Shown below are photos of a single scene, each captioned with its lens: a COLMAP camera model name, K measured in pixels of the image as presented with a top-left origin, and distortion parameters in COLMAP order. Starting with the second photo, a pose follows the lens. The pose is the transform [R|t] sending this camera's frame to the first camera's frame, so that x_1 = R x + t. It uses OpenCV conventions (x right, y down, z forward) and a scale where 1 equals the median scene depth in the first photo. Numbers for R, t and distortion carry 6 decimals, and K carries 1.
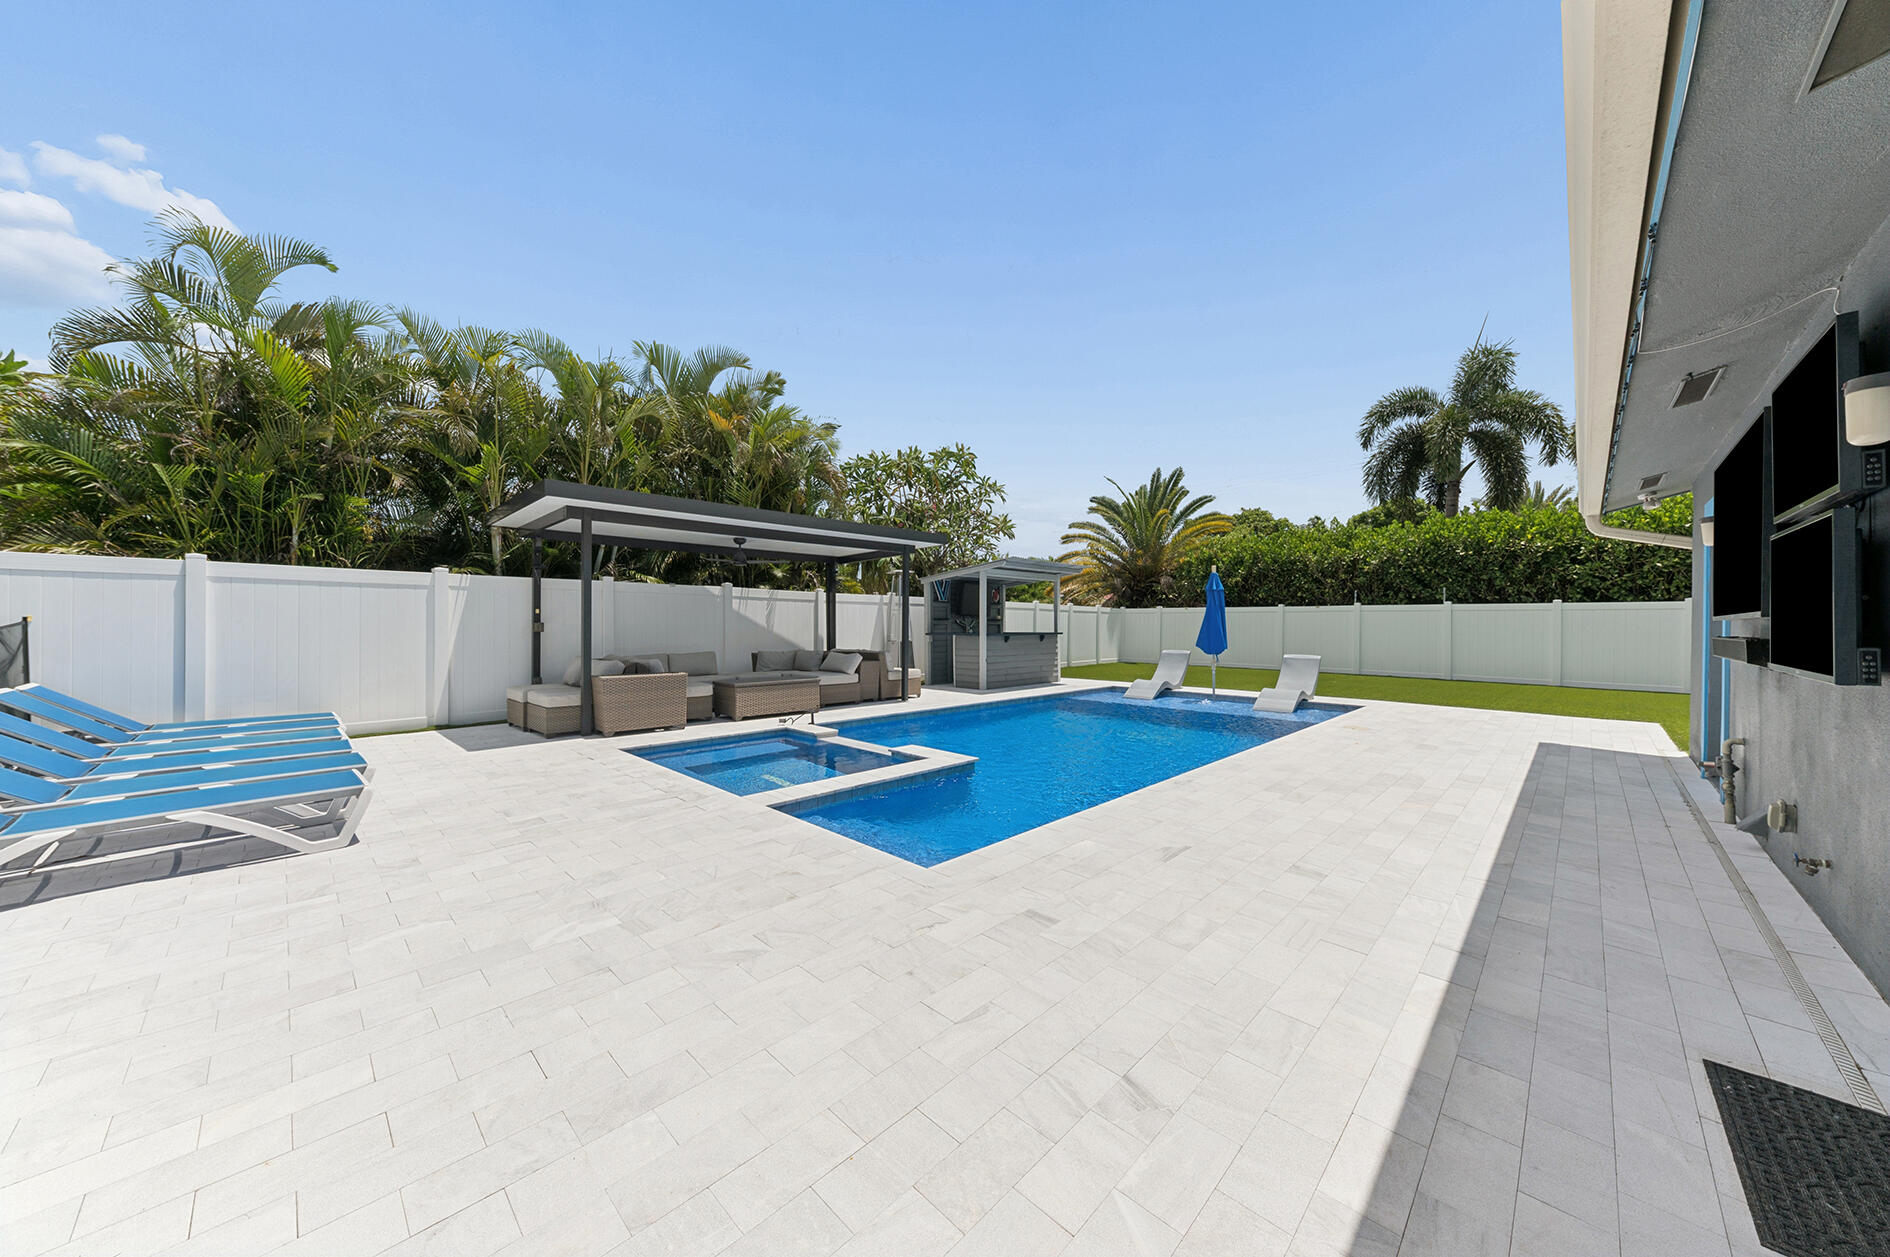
lens RADIAL K [[646.7, 0, 945.0], [0, 646.7, 628.5], [0, 0, 1]] dist [0.010703, -0.000086]
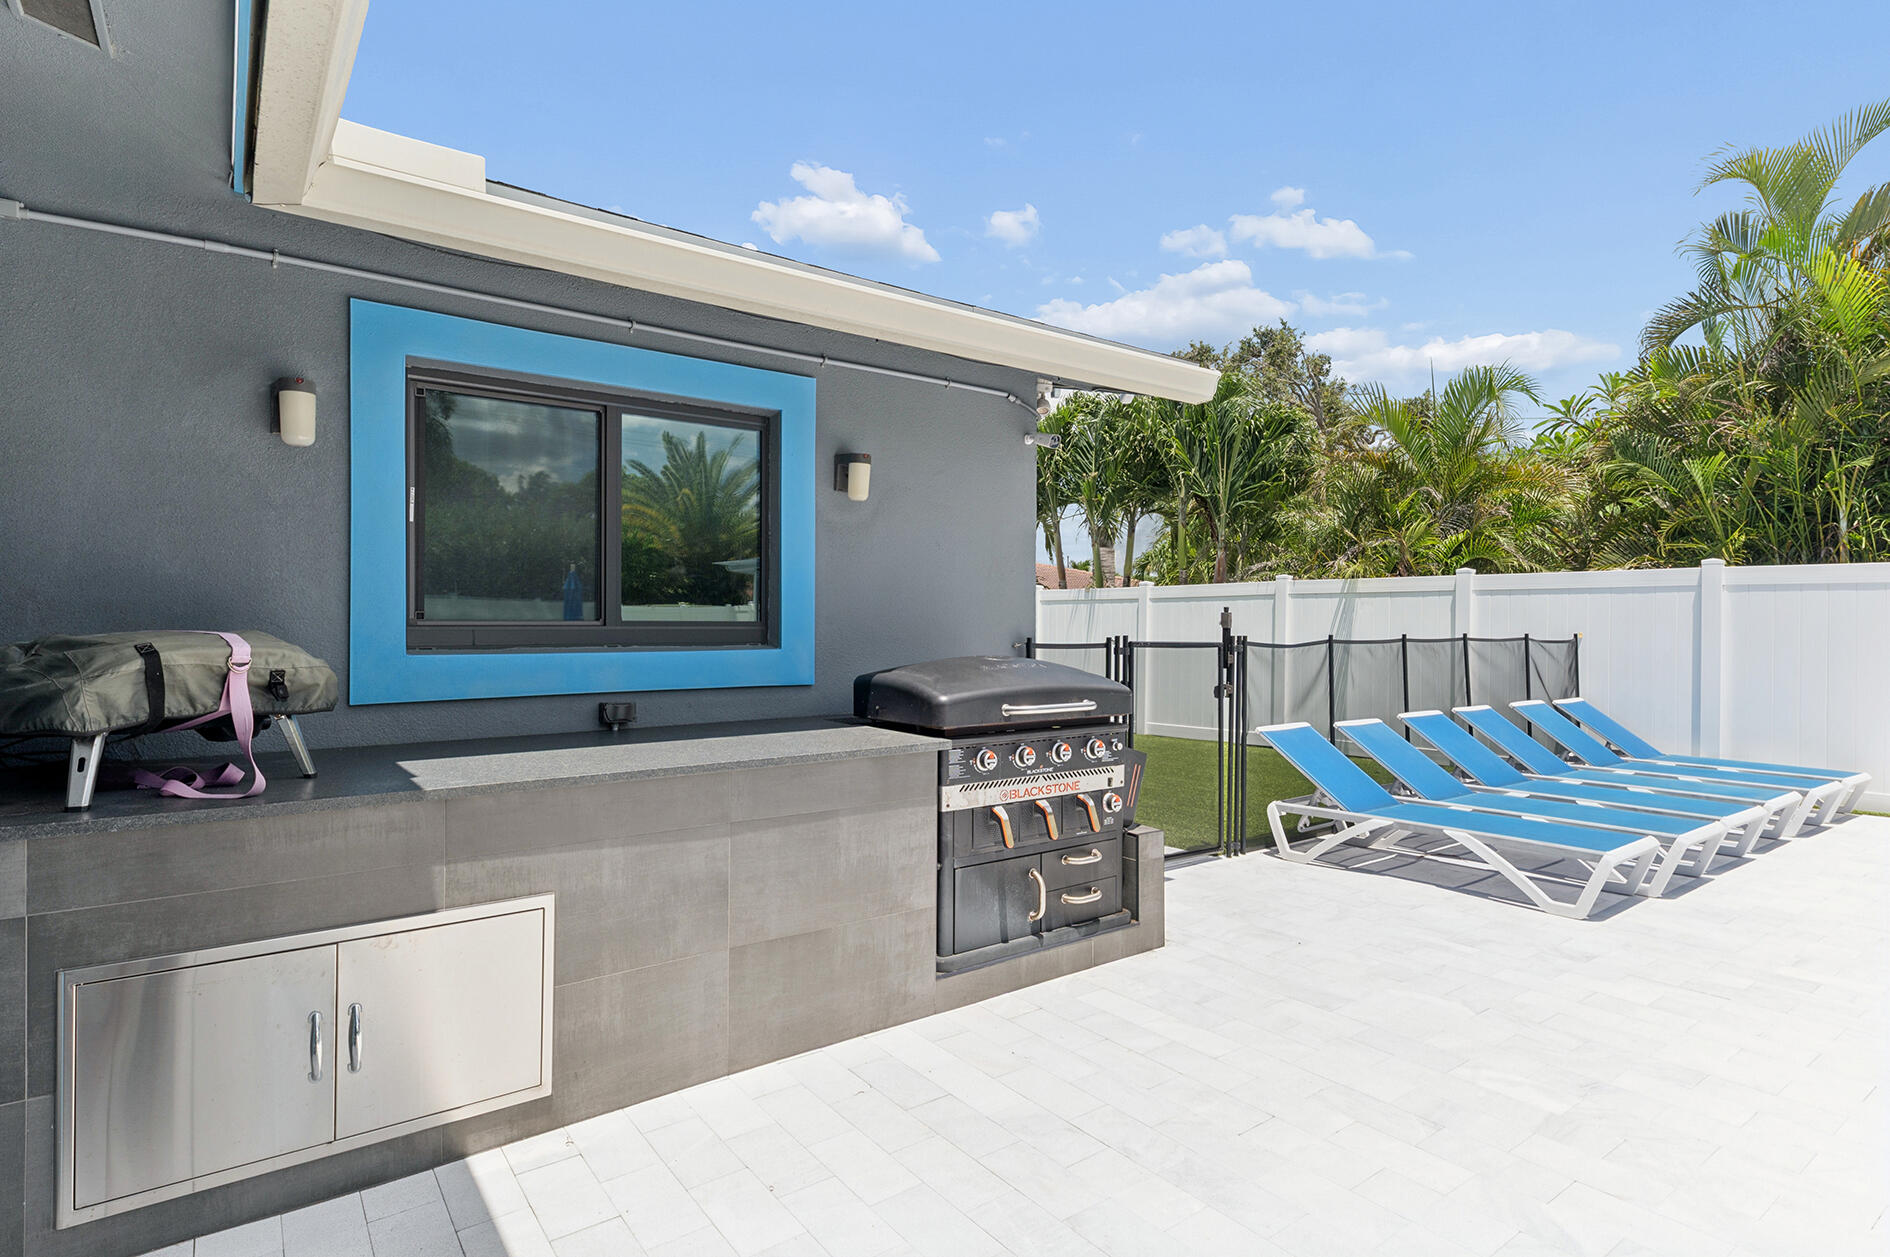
lens RADIAL K [[979.7, 0, 945.0], [0, 979.7, 628.5], [0, 0, 1]] dist [0.001024, -0.000338]
pose [[-0.152449, 0.006315, -0.988291, 0.257186], [-0.015221, 0.999846, 0.008737, -0.021433], [0.988194, 0.016374, -0.152330, 0.221198]]
